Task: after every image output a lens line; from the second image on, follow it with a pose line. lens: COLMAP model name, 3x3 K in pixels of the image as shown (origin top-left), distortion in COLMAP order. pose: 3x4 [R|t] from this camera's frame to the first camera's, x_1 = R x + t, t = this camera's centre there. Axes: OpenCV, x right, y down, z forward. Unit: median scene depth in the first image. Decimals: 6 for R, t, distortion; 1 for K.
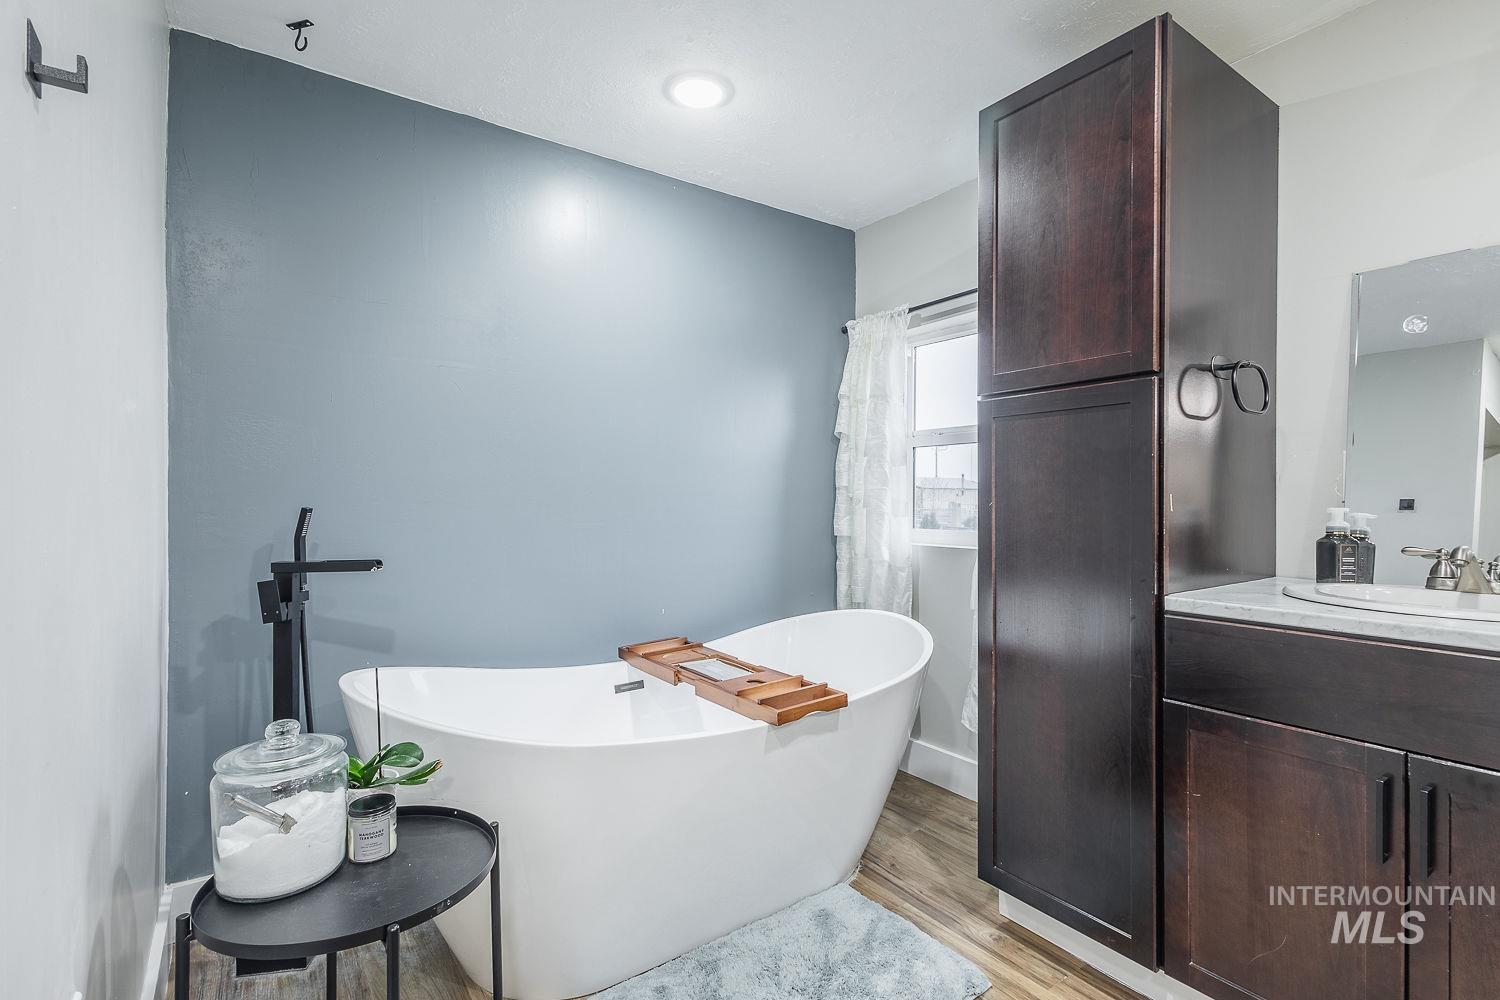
lens RADIAL K [[710.9, 0, 750.0], [0, 710.9, 500.0], [0, 0, 1]] dist [0.000282, -0.000091]
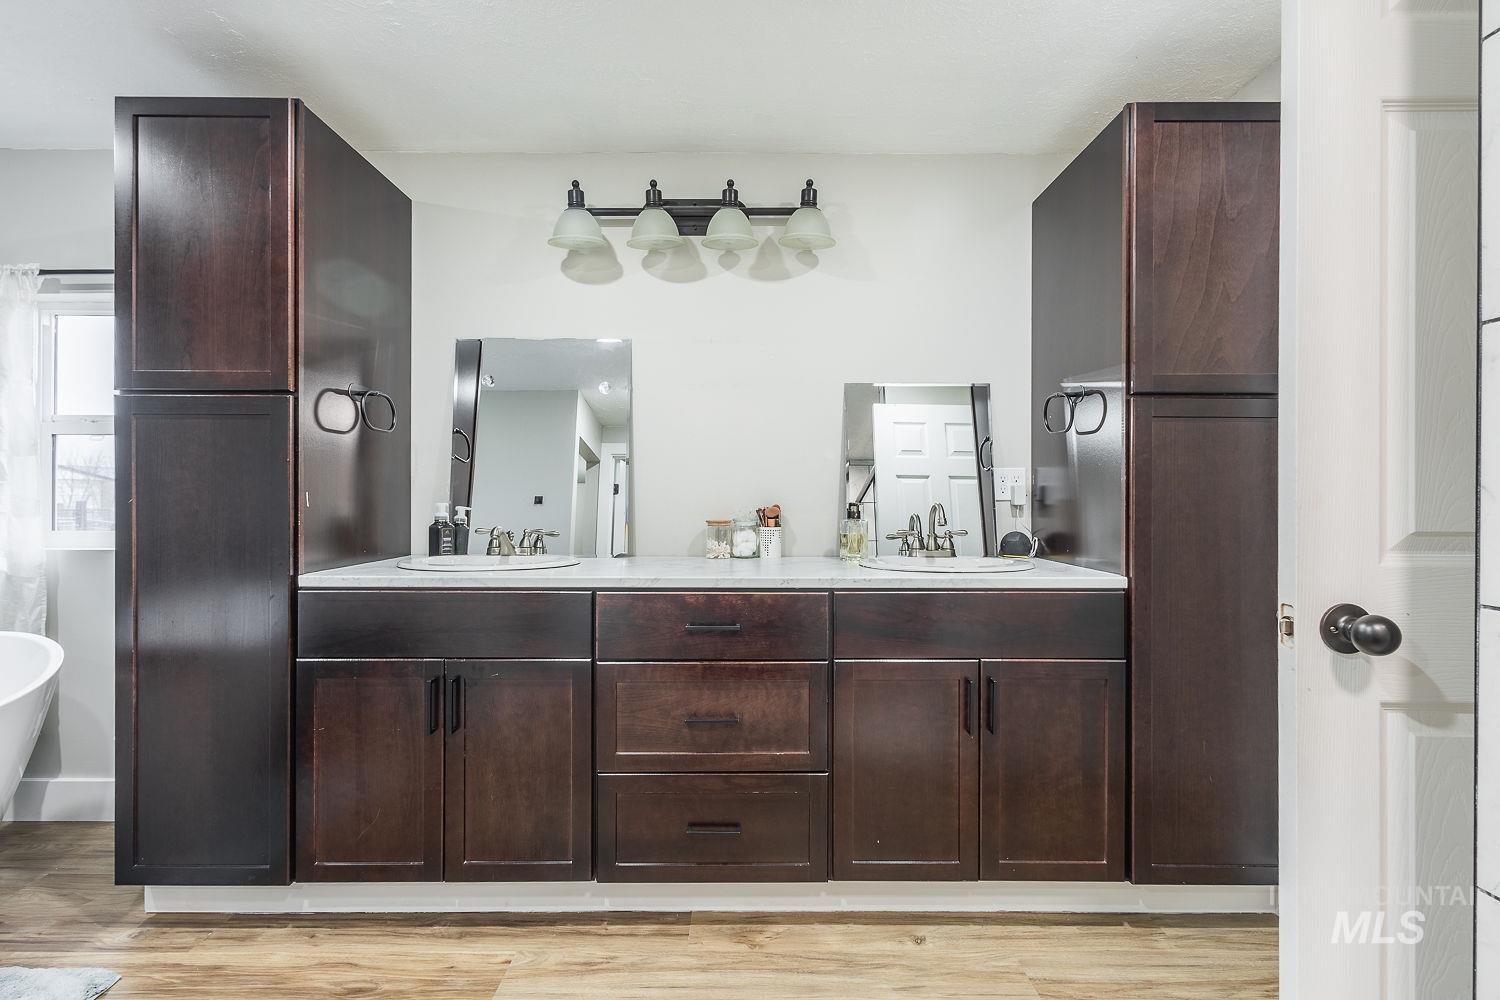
lens RADIAL K [[699.7, 0, 746.5], [0, 699.7, 500.1], [0, 0, 1]] dist [0.014067, -0.006895]
pose [[0.570191, -0.002606, 0.821508, 0.025000], [-0.000768, 0.999993, 0.003705, -0.000062], [-0.821512, -0.002744, 0.570185, -0.288878]]
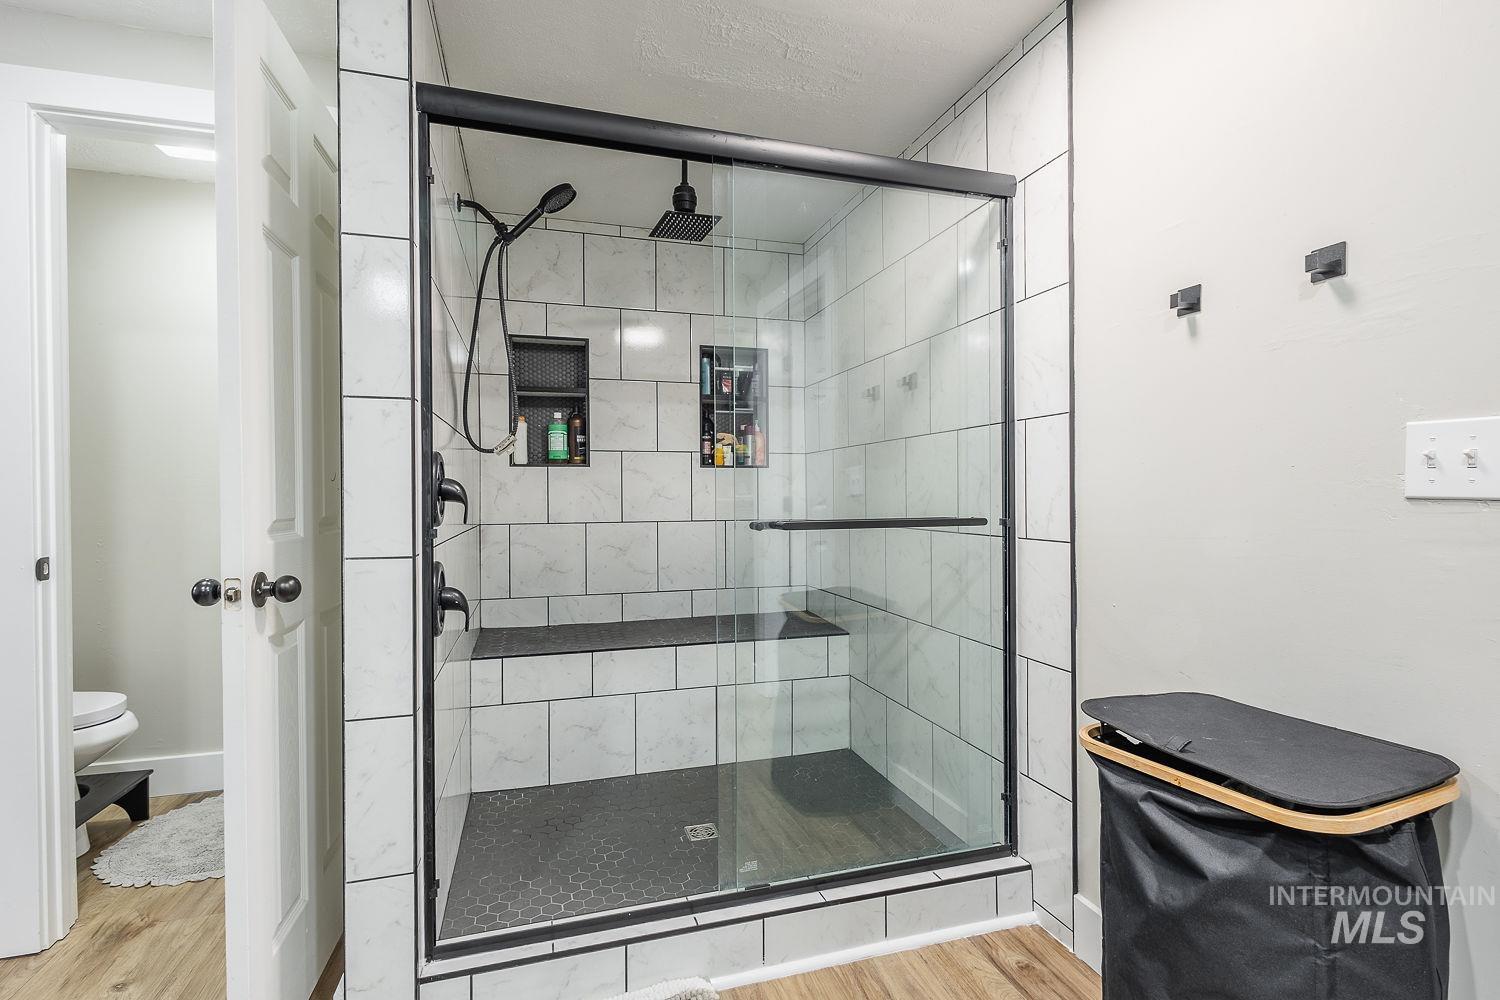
lens RADIAL K [[710.9, 0, 750.0], [0, 710.9, 500.0], [0, 0, 1]] dist [0.000282, -0.000091]
pose [[-0.951000, -0.000498, 0.309192, -0.011913], [0.002135, 0.999964, 0.008176, -0.002572], [-0.309185, 0.008435, -0.950965, 0.209227]]
